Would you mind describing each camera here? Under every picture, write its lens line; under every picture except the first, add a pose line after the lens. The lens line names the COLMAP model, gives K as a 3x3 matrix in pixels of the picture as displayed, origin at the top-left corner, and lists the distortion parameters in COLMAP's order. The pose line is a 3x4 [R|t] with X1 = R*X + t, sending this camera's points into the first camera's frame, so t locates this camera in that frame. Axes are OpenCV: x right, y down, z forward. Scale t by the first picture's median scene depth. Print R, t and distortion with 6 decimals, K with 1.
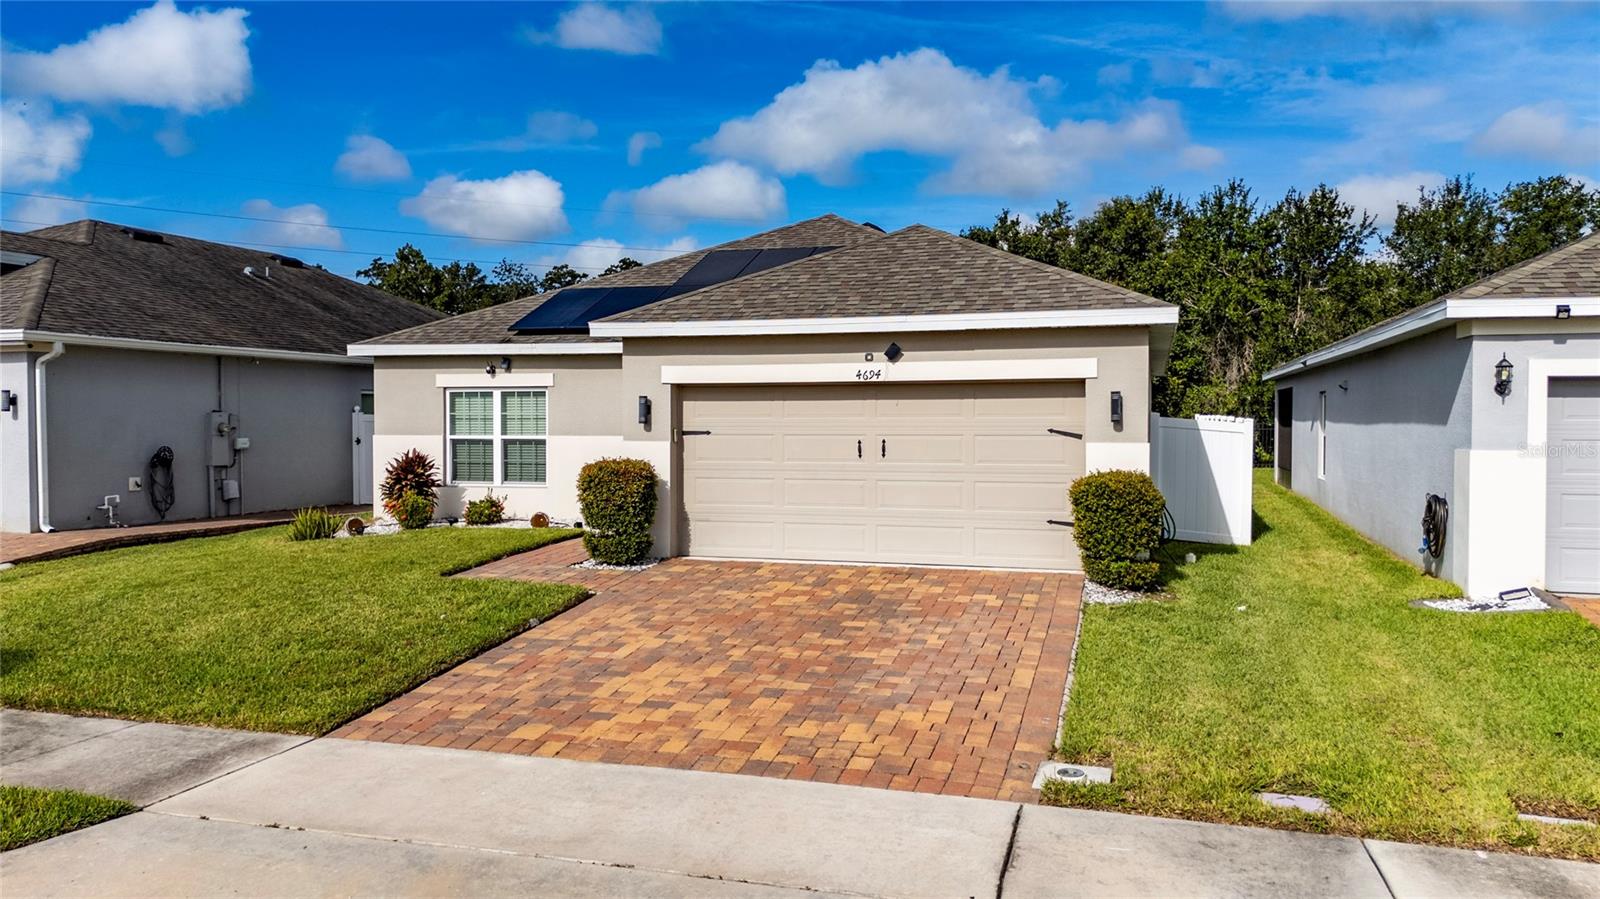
lens RADIAL K [[1175.2, 0, 801.9], [0, 1175.2, 457.7], [0, 0, 1]] dist [0.035934, -0.013405]
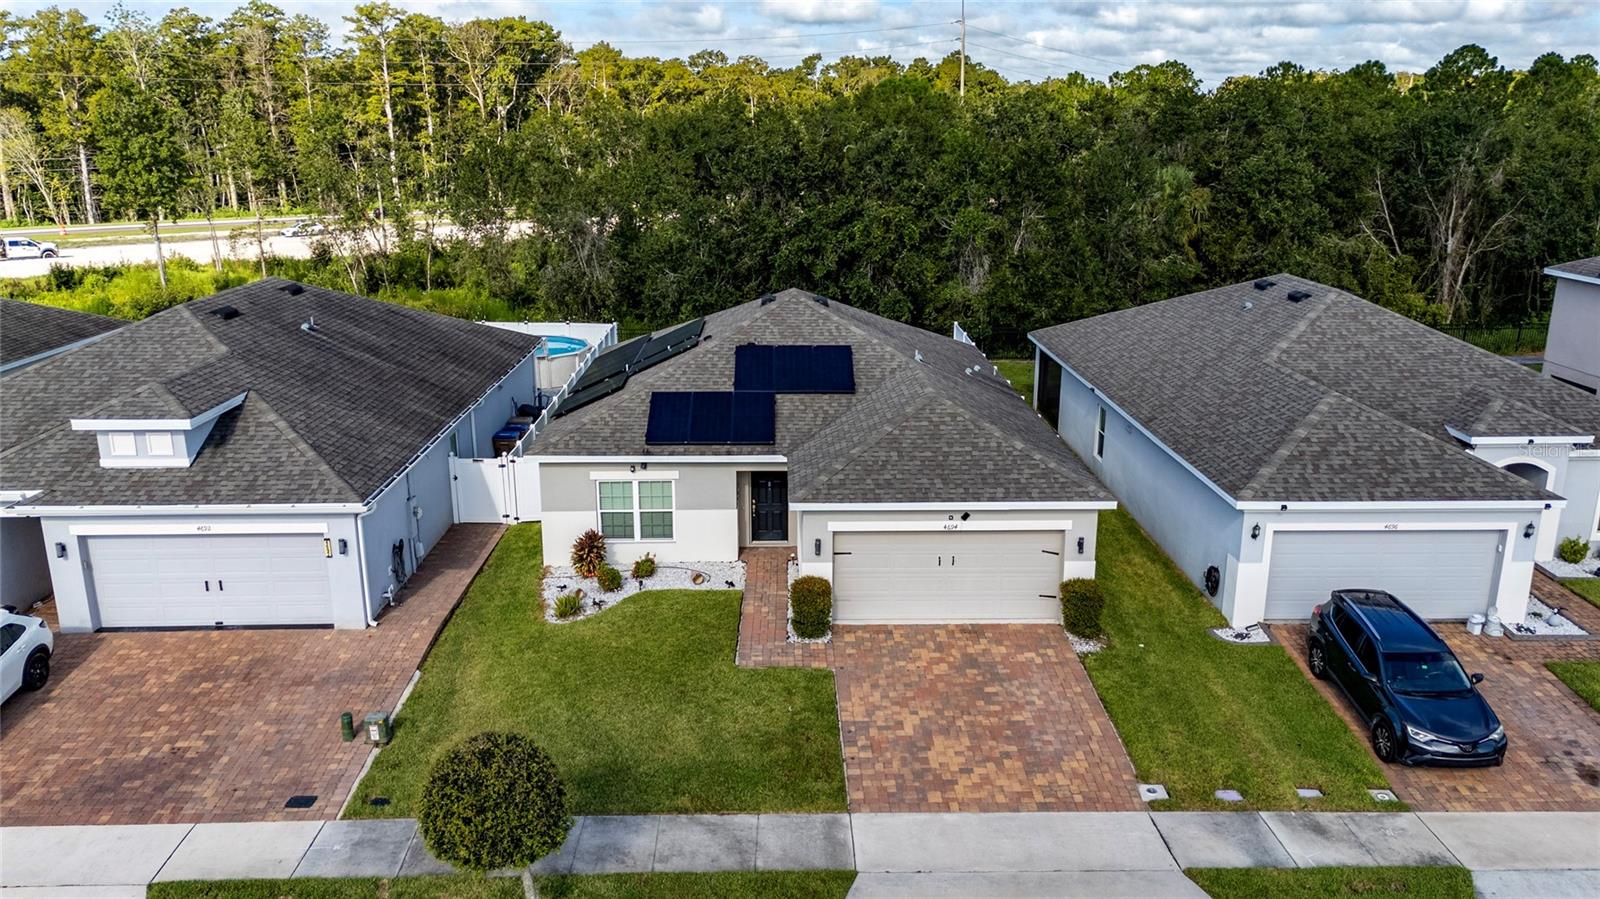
lens RADIAL K [[1175.2, 0, 797.9], [0, 1175.2, 440.2], [0, 0, 1]] dist [0.035934, -0.013405]
pose [[0.951852, -0.073012, 0.297738, -0.770789], [0.004556, 0.974487, 0.224398, -0.672985], [-0.306525, -0.212237, 0.927900, -0.647232]]
